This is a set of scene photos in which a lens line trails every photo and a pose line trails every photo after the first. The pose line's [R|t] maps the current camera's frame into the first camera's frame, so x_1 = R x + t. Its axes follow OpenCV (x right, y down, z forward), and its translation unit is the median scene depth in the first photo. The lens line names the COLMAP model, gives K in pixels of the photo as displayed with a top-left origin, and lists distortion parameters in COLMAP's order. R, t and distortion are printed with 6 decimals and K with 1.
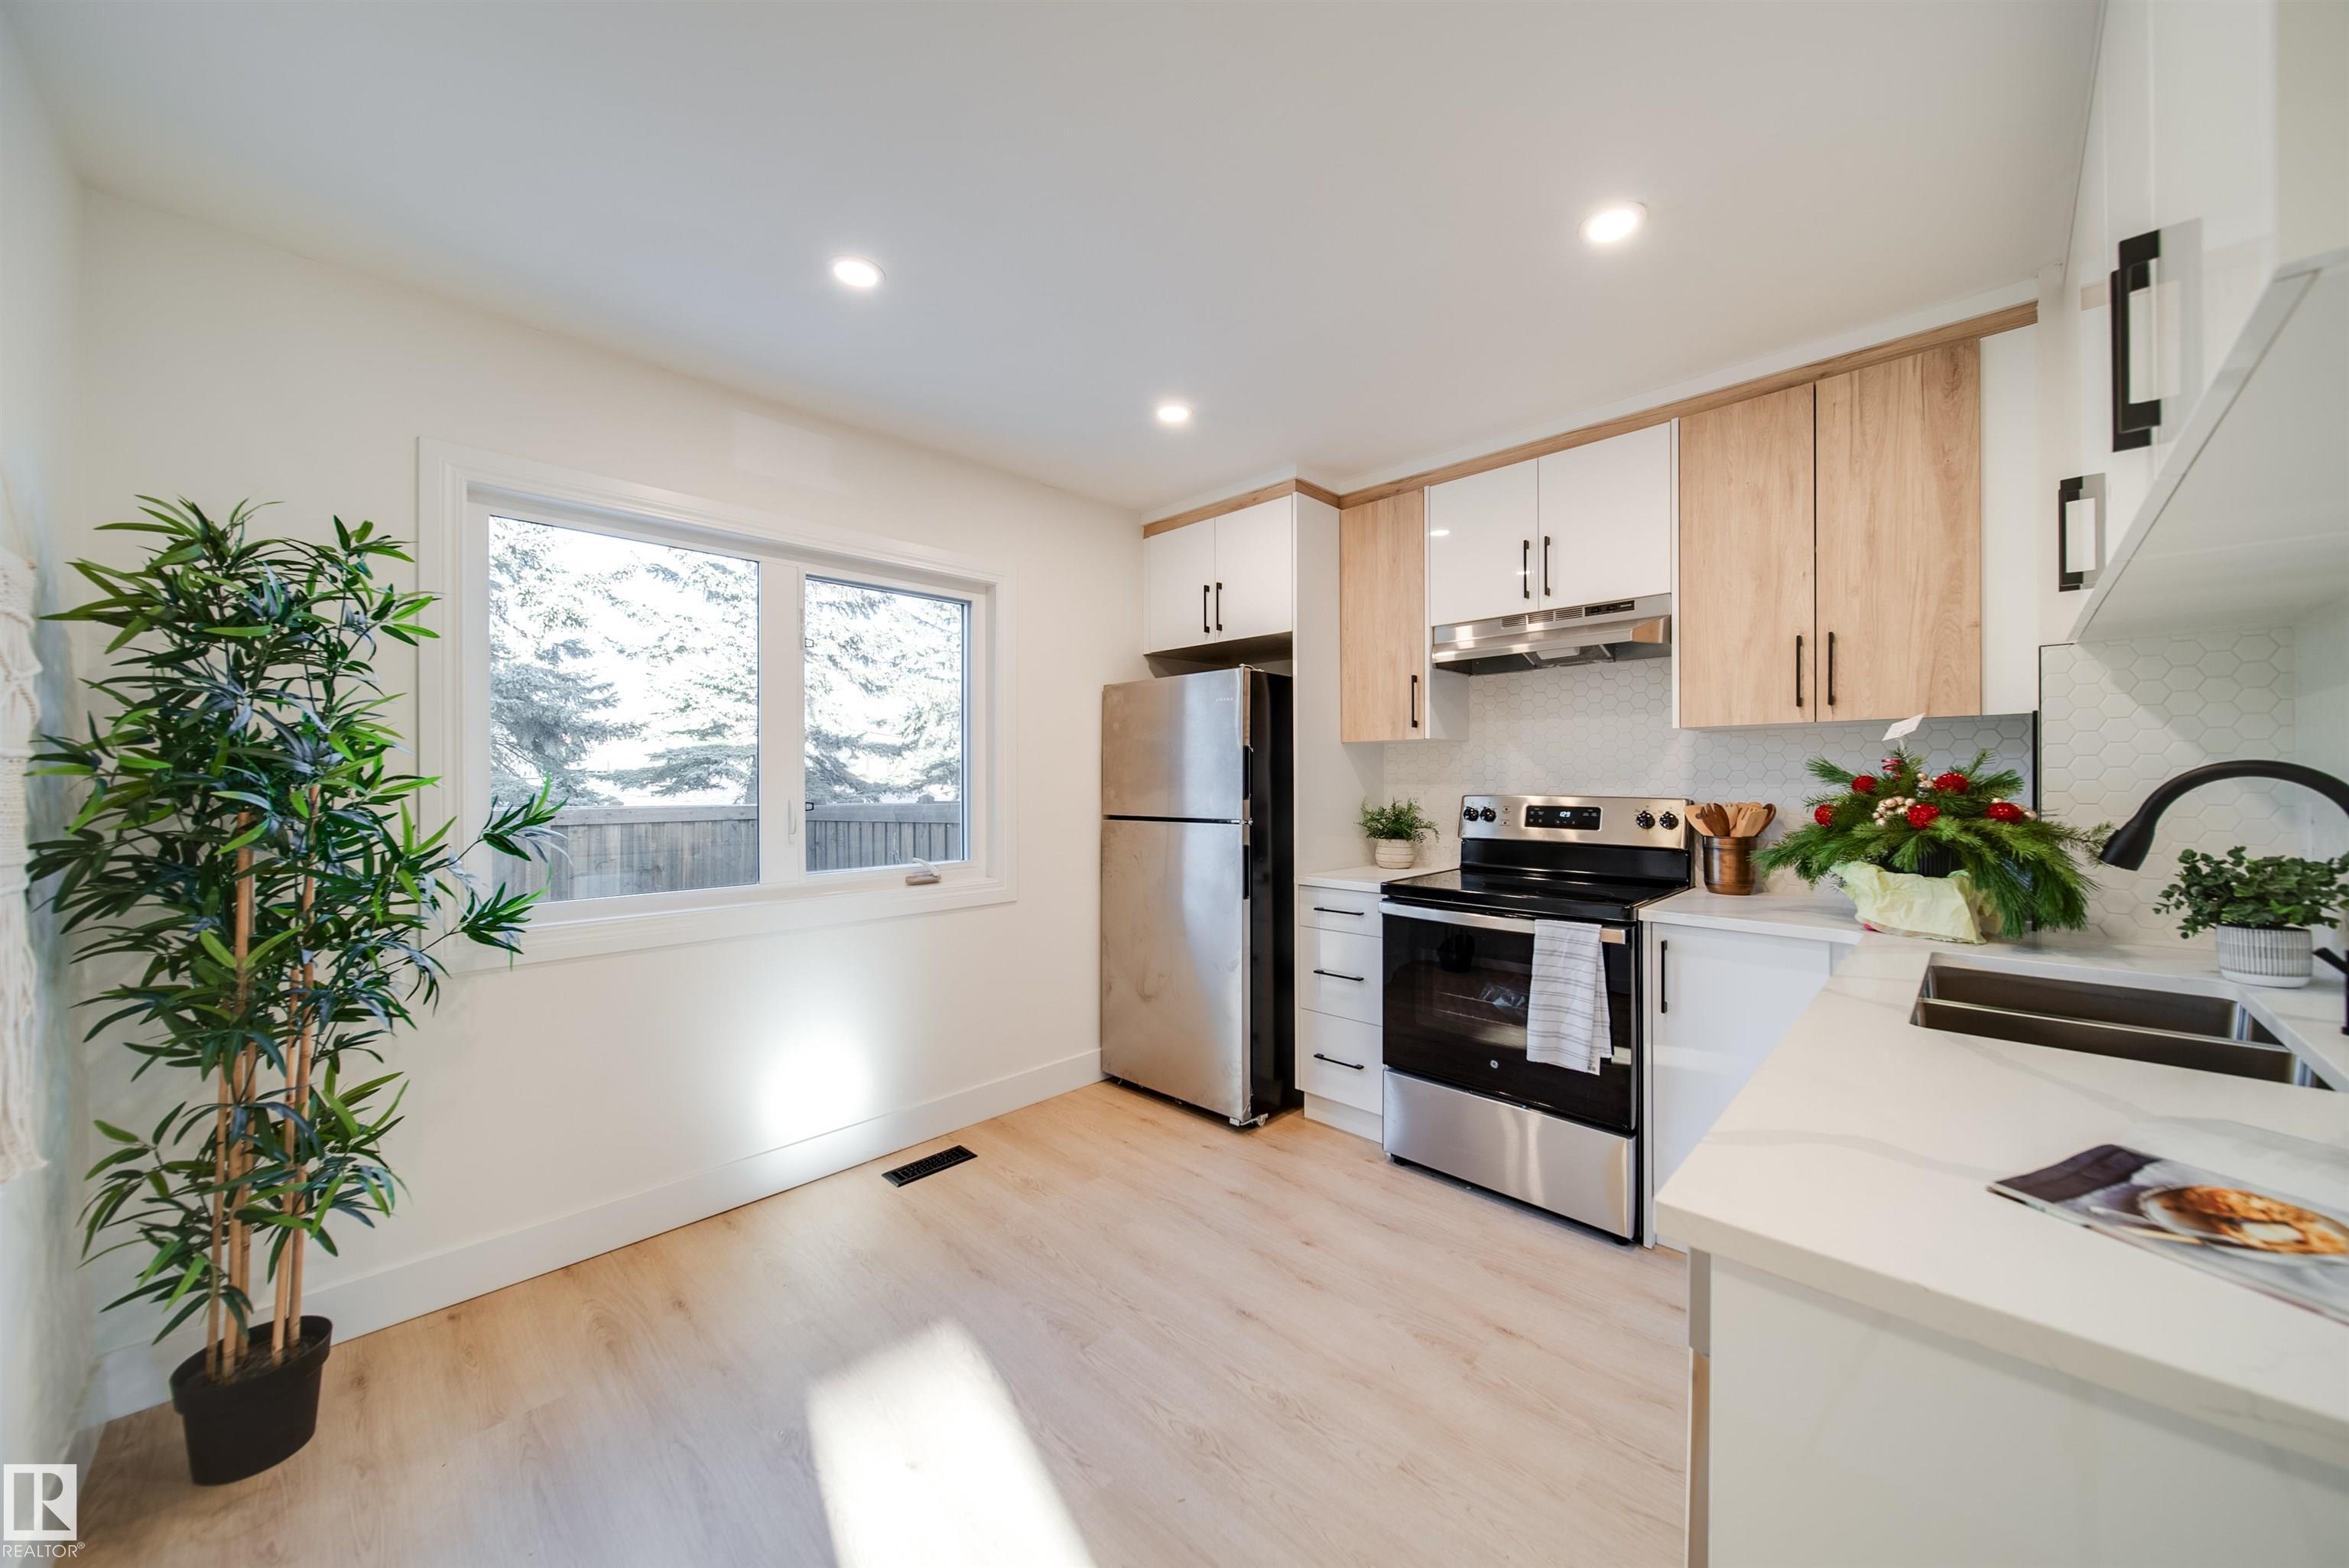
lens RADIAL K [[831.7, 0, 1217.2], [0, 831.7, 781.7], [0, 0, 1]] dist [-0.001134, -0.001012]
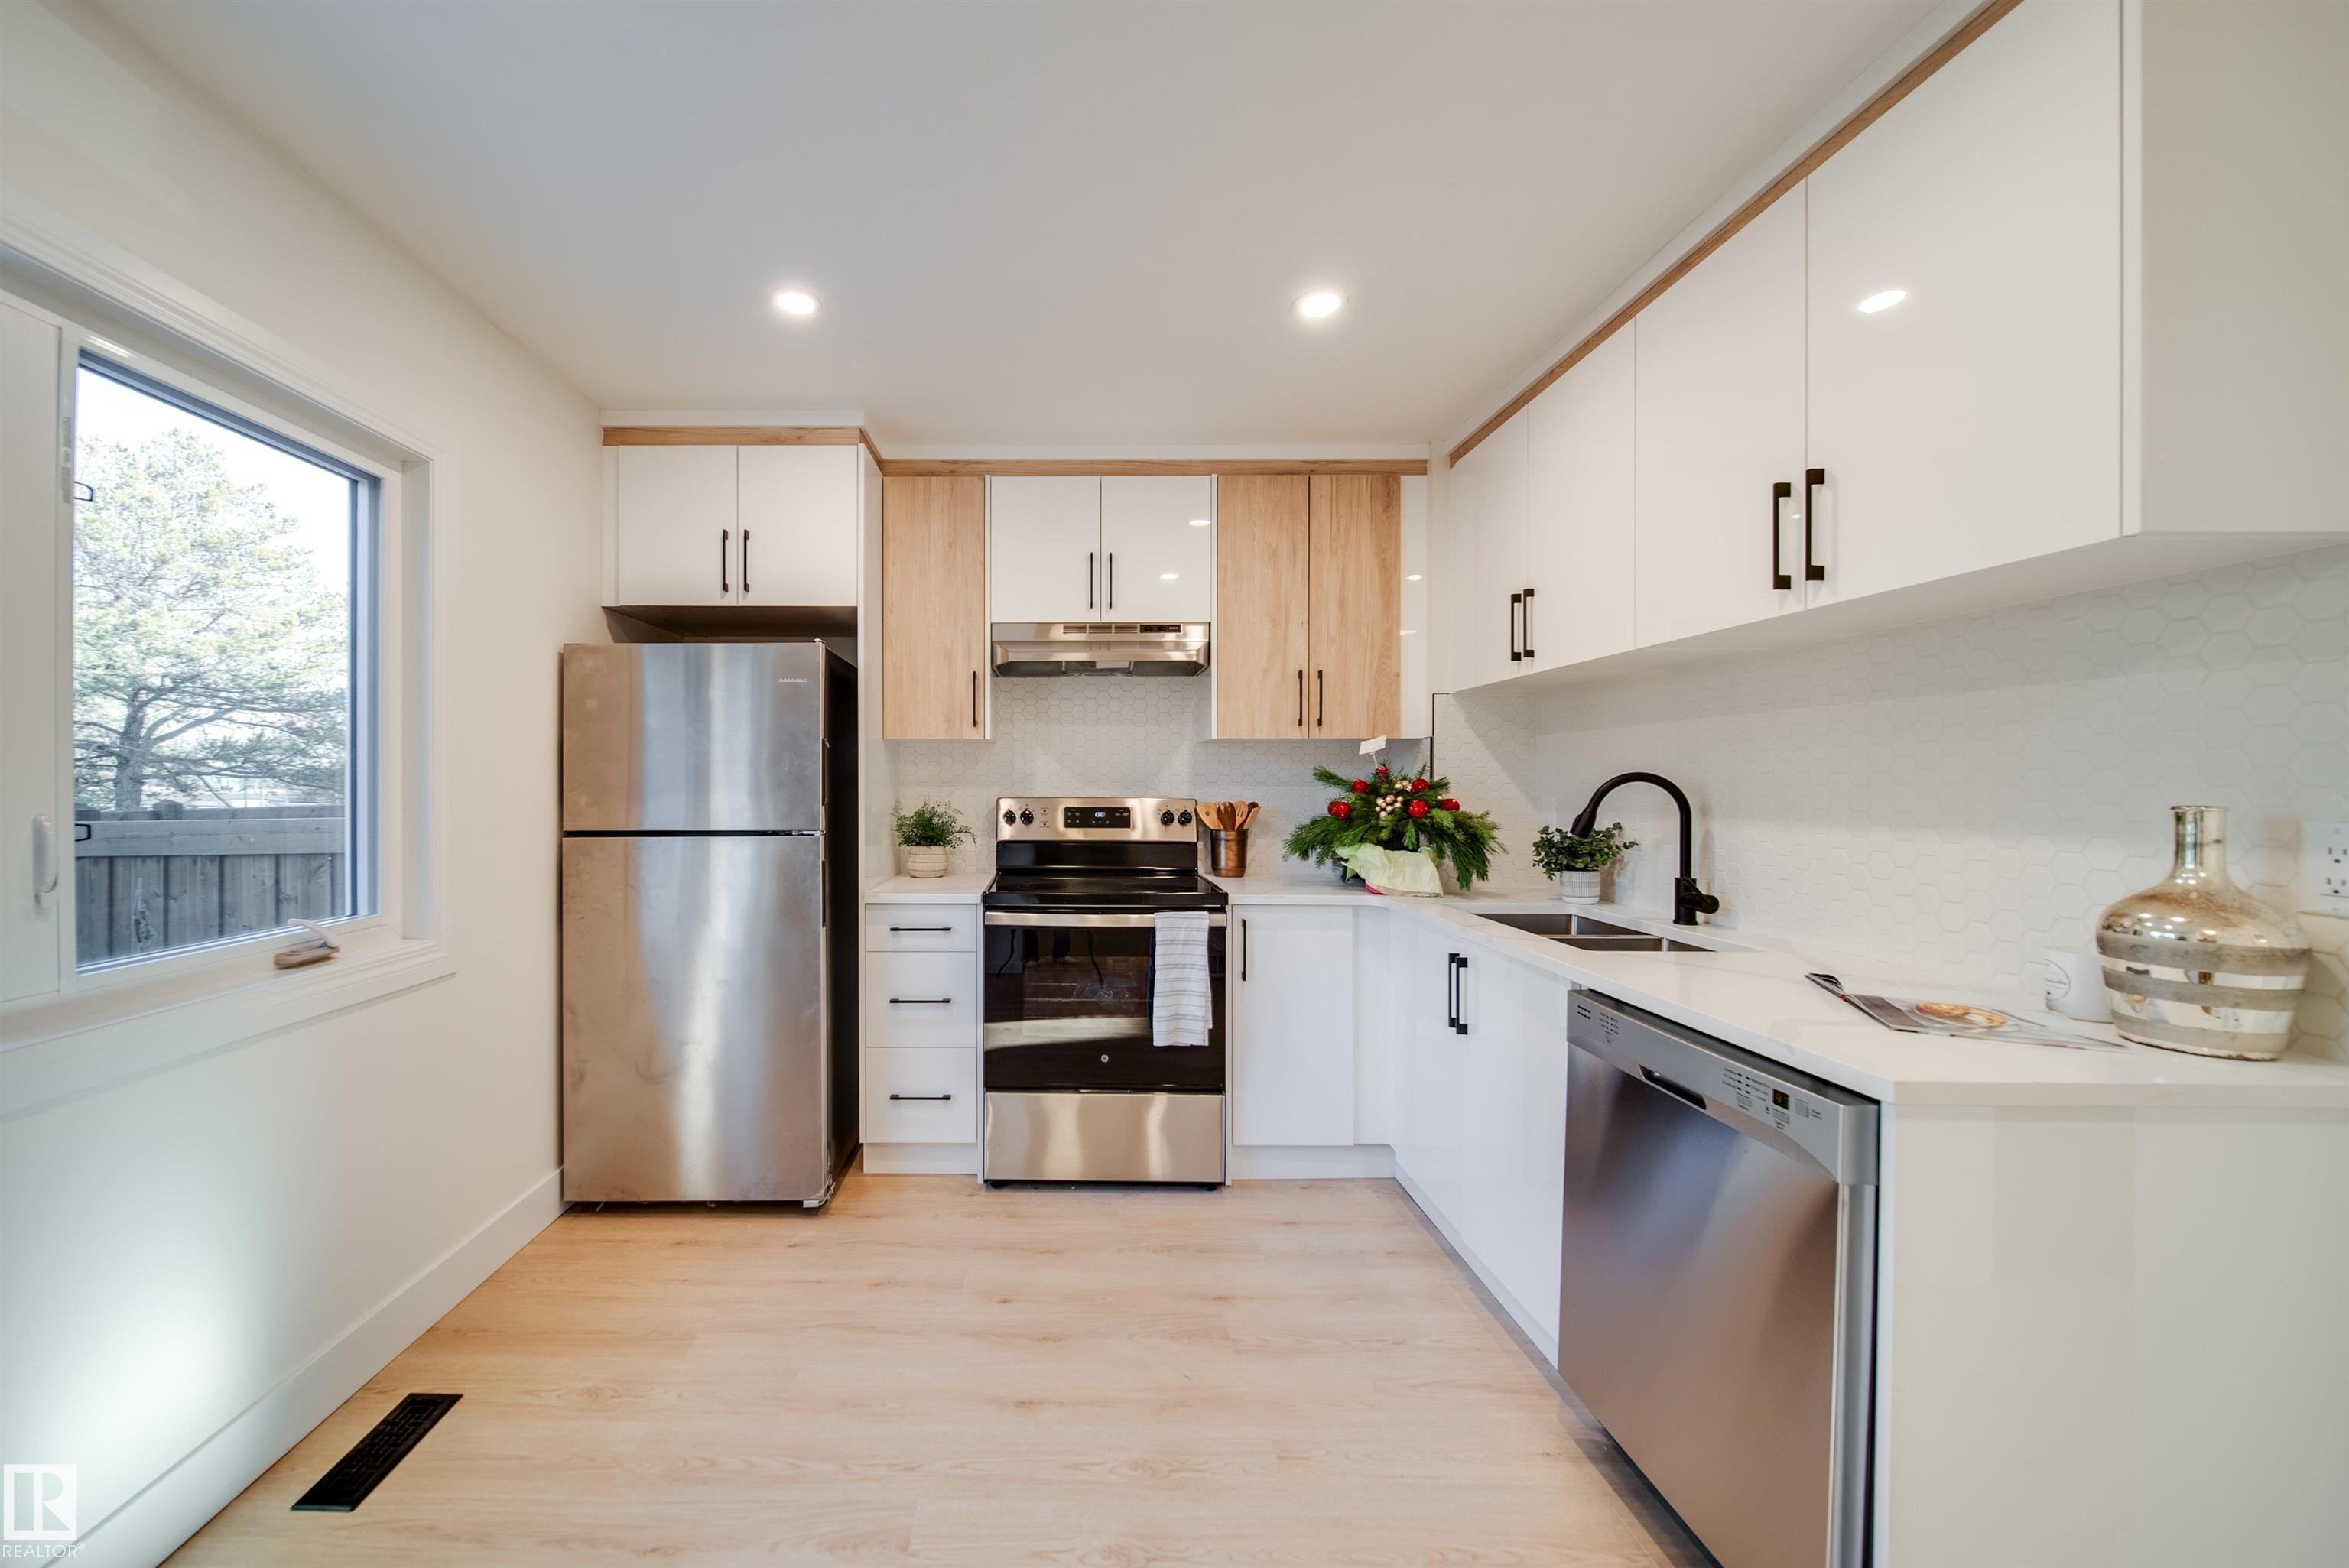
lens RADIAL K [[831.7, 0, 1191.3], [0, 831.7, 787.1], [0, 0, 1]] dist [-0.001134, -0.001012]
pose [[0.728394, -0.001376, 0.685157, -0.325500], [-0.001383, 0.999993, 0.003478, -0.000007], [-0.685157, -0.003481, 0.728387, 0.196385]]
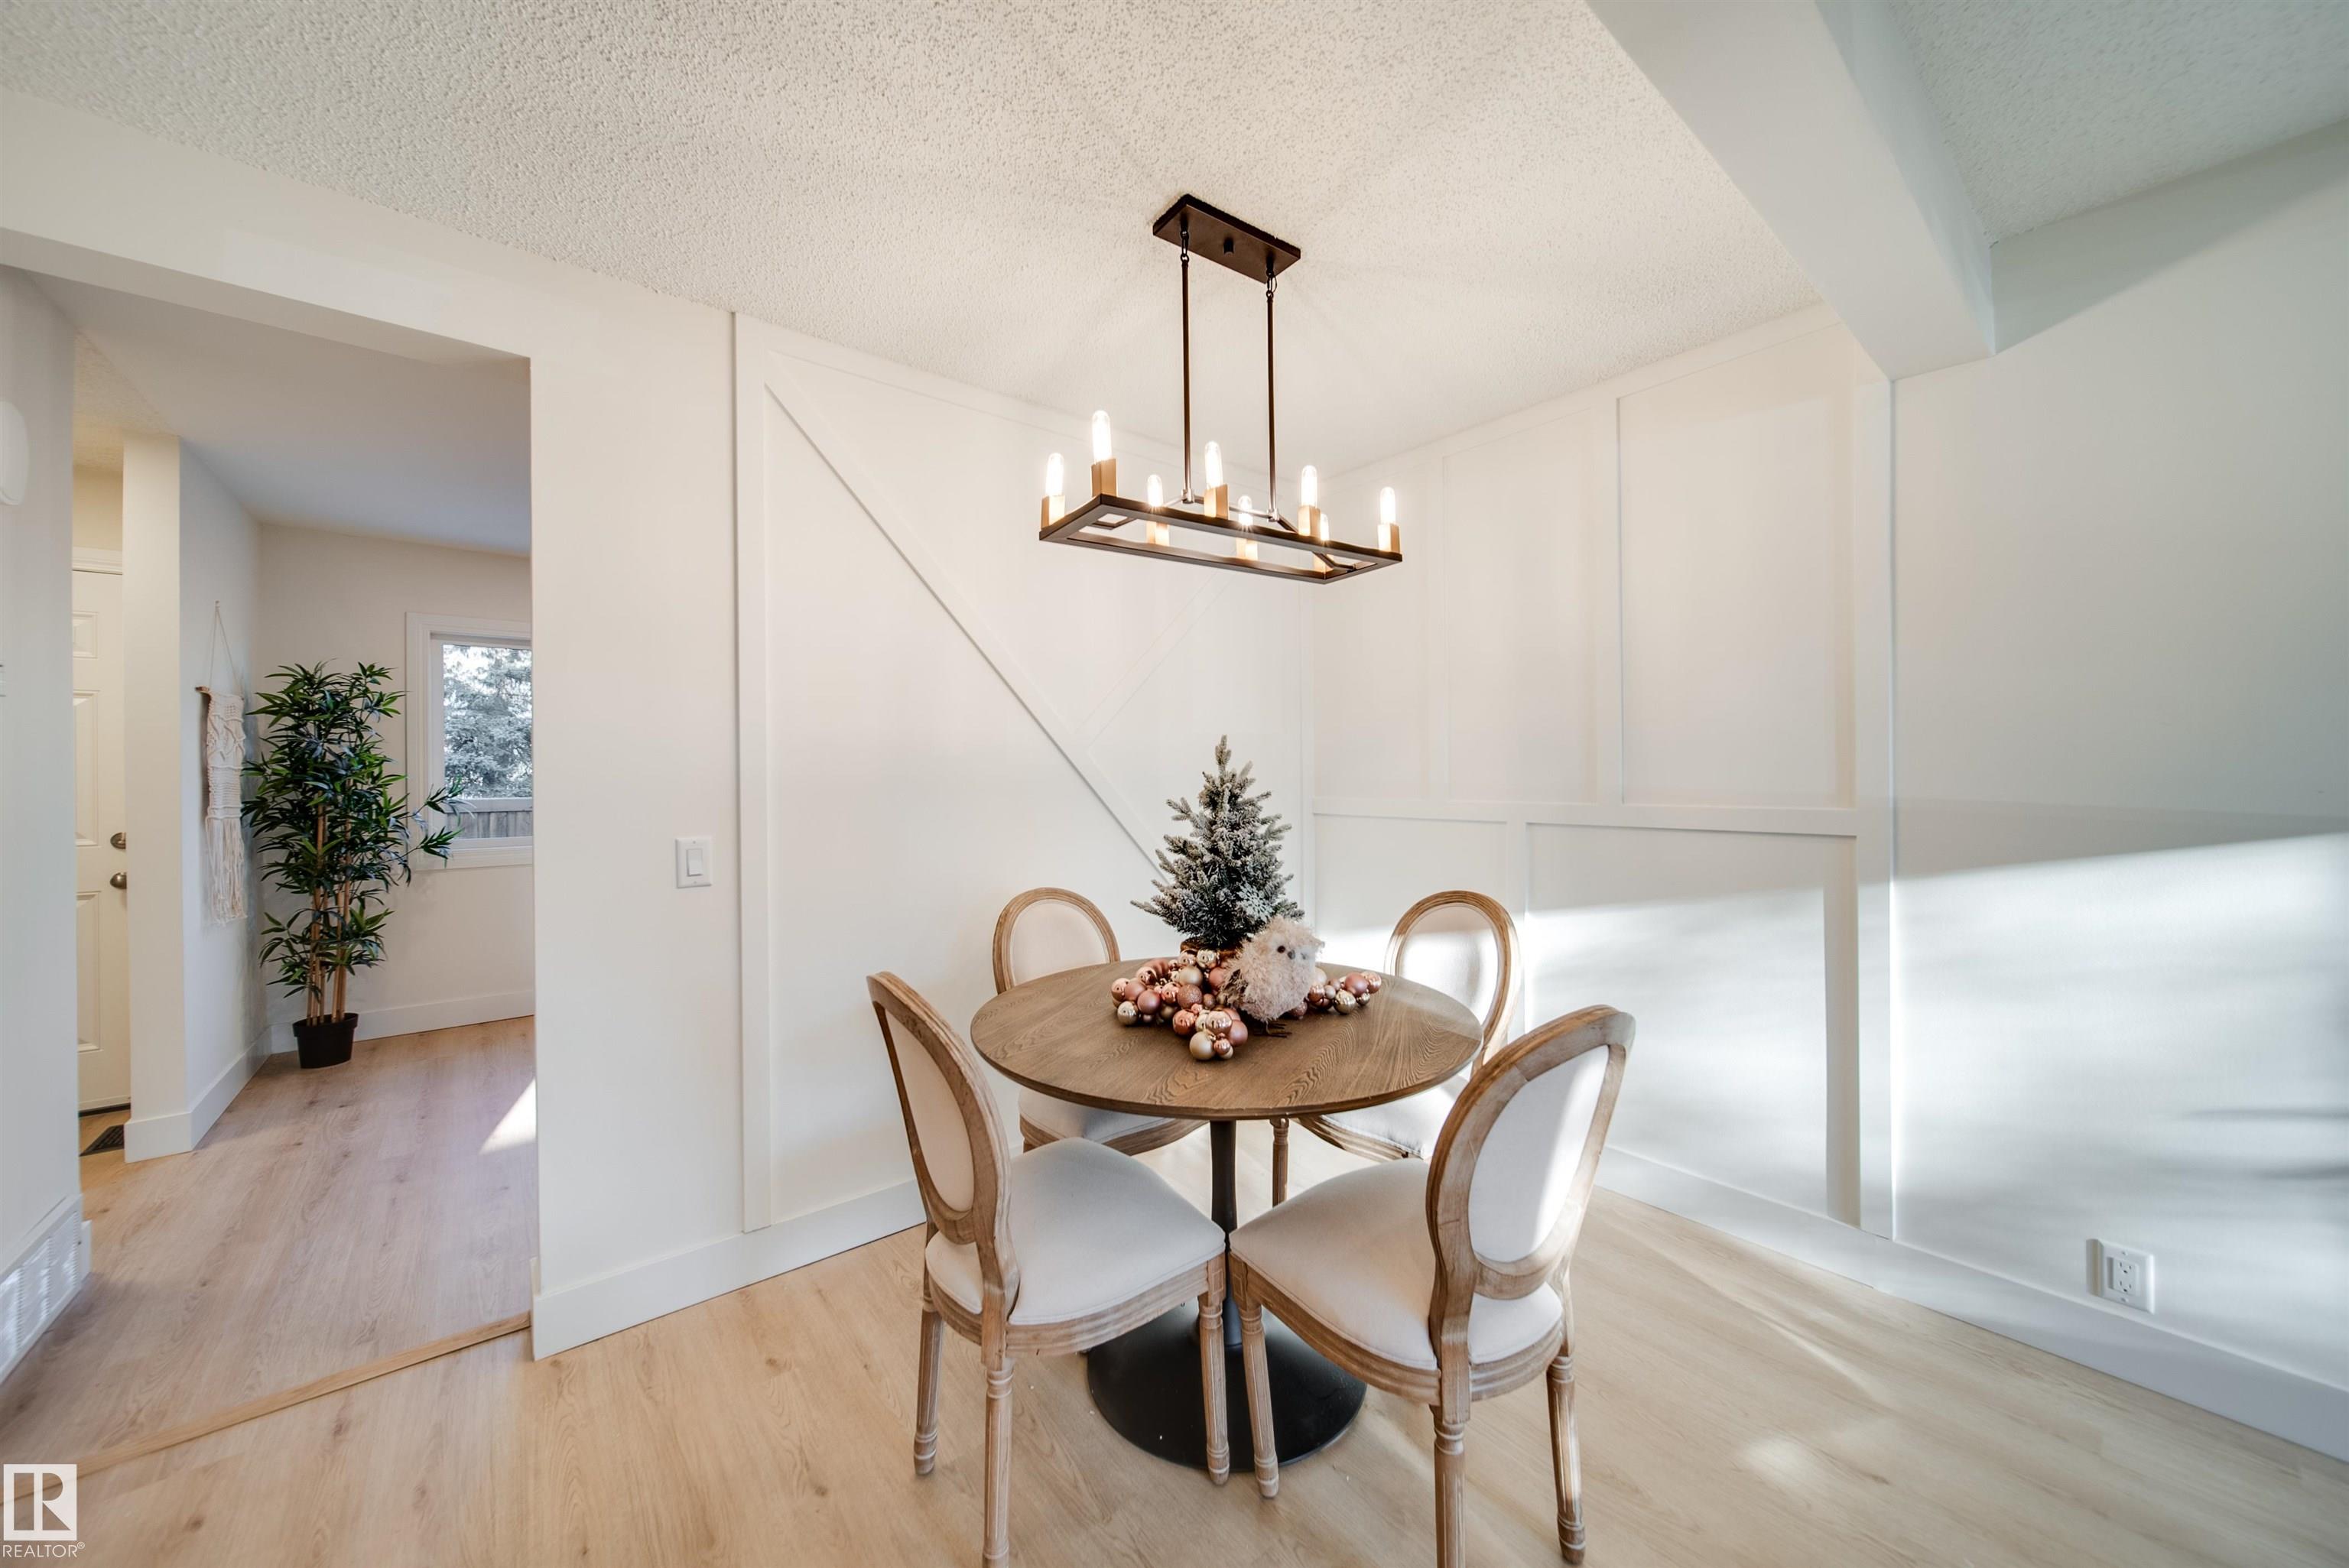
lens RADIAL K [[831.7, 0, 1195.6], [0, 831.7, 768.1], [0, 0, 1]] dist [-0.001134, -0.001012]
pose [[0.992612, -0.004748, -0.121237, 0.584196], [0.004090, 0.999976, -0.005675, -0.001641], [0.121261, 0.005137, 0.992607, -0.385901]]
